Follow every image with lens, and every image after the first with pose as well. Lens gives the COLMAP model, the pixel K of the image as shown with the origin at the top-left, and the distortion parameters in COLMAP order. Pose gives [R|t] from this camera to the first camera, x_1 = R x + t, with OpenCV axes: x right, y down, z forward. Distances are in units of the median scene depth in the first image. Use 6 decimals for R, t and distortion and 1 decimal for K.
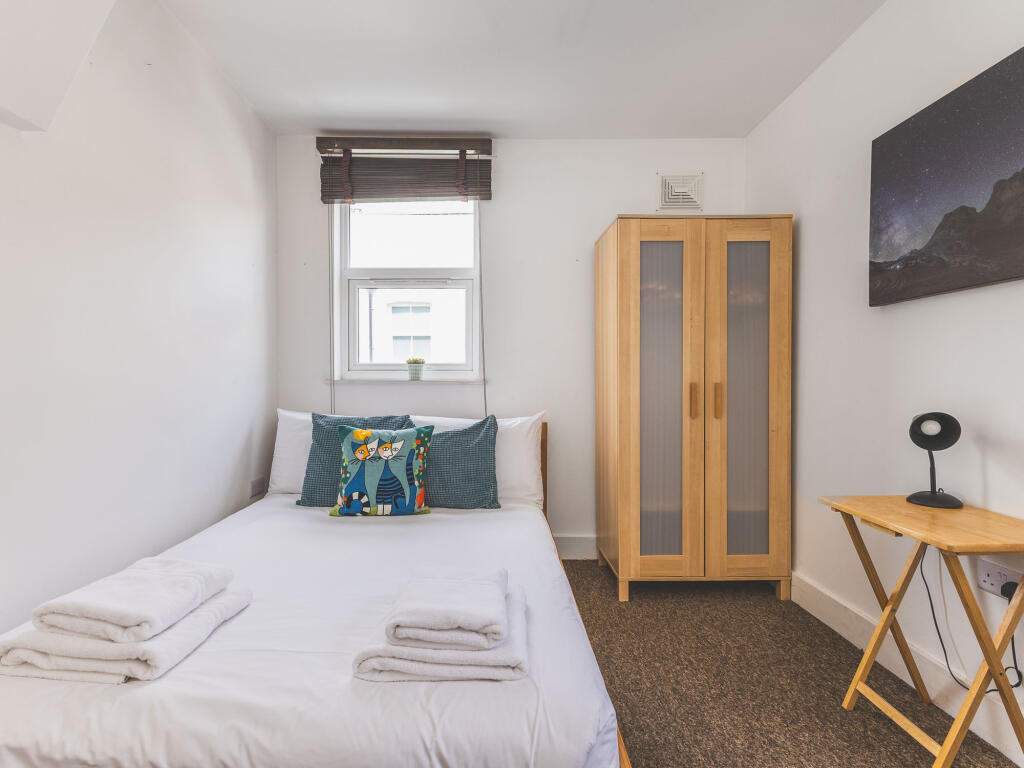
lens RADIAL K [[494.4, 0, 509.5], [0, 494.4, 392.6], [0, 0, 1]] dist [0.005717, -0.000897]
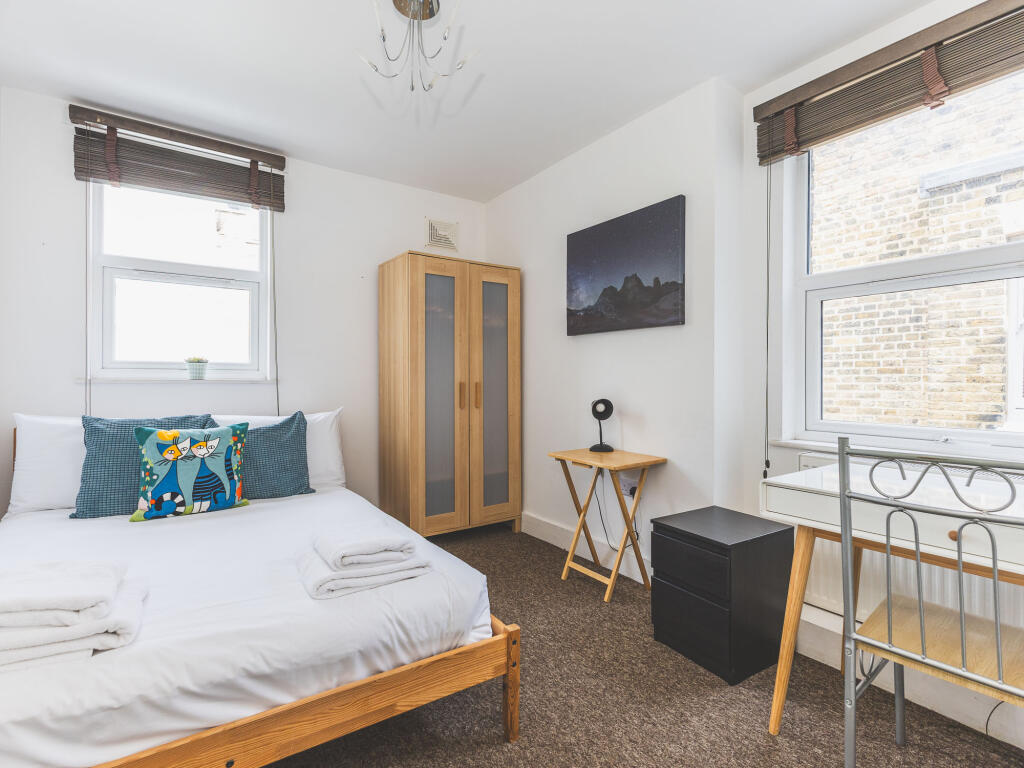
lens RADIAL K [[492.9, 0, 512.0], [0, 492.9, 384.0], [0, 0, 1]] dist [0.000076, -0.000801]
pose [[0.826518, -0.002530, 0.562905, -0.286842], [0.010826, 0.999876, -0.011403, 0.001895], [-0.562806, 0.015519, 0.826443, -0.200050]]
